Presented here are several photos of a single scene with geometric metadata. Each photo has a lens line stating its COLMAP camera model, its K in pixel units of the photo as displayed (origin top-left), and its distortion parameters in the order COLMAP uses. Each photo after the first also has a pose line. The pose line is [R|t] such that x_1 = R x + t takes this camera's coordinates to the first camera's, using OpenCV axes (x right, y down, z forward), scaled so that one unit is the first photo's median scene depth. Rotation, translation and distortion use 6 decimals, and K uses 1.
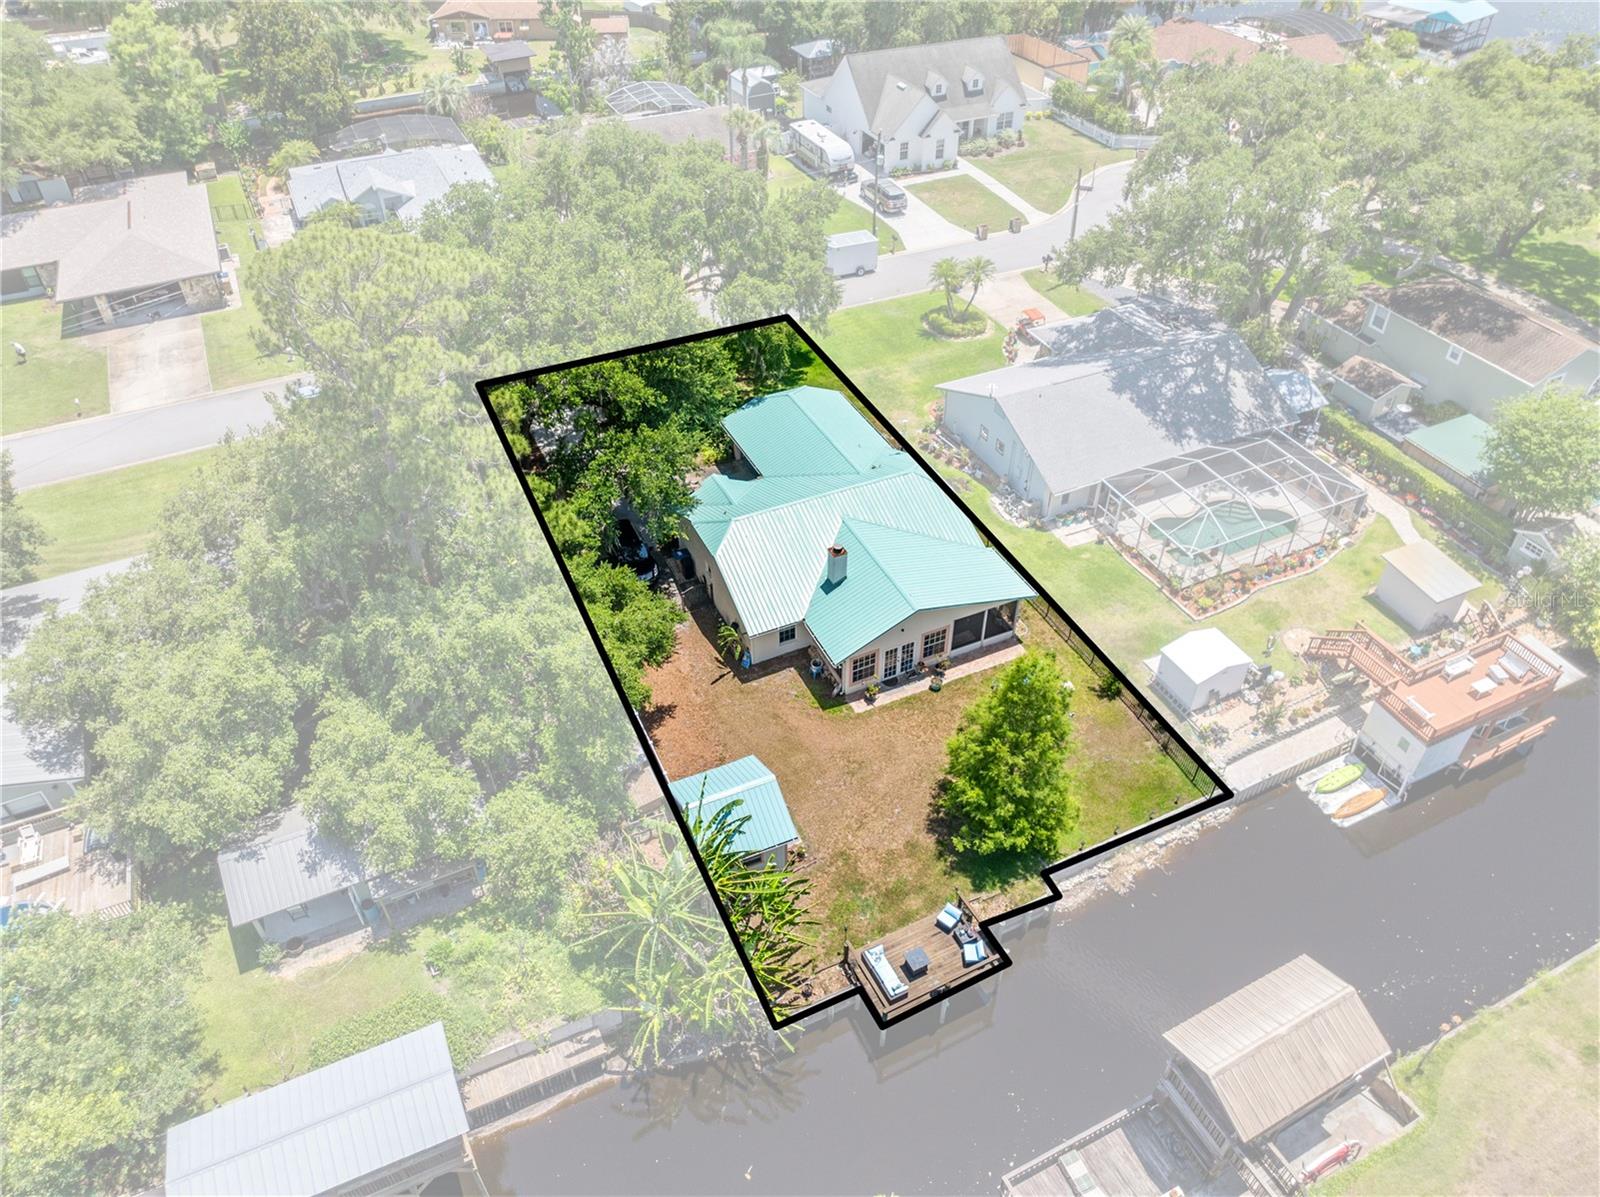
lens RADIAL K [[1128.1, 0, 811.2], [0, 1128.1, 600.0], [0, 0, 1]] dist [-0.040413, 0.015123]
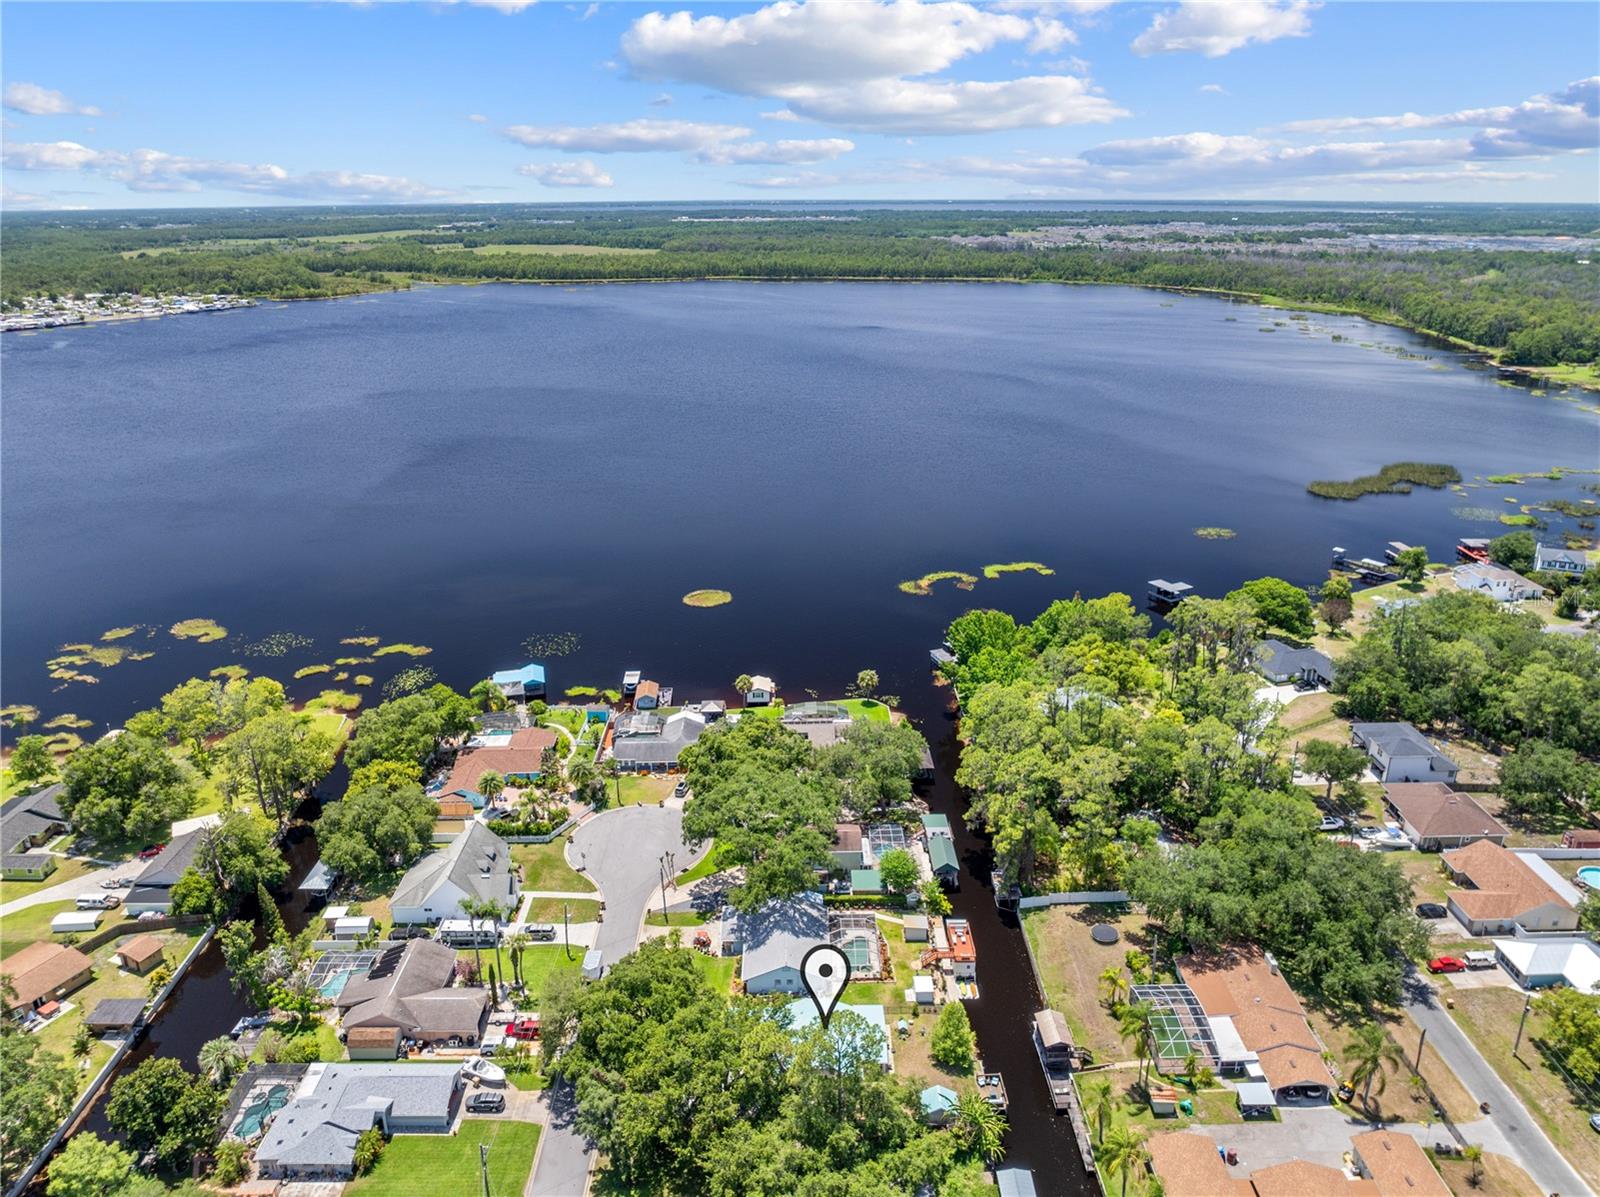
lens RADIAL K [[1128.1, 0, 808.1], [0, 1128.1, 600.5], [0, 0, 1]] dist [-0.040413, 0.015123]
pose [[0.426677, -0.315542, 0.847573, -1.681394], [0.598685, 0.800978, -0.003189, -0.793655], [-0.677881, 0.508790, 0.530669, -0.781554]]
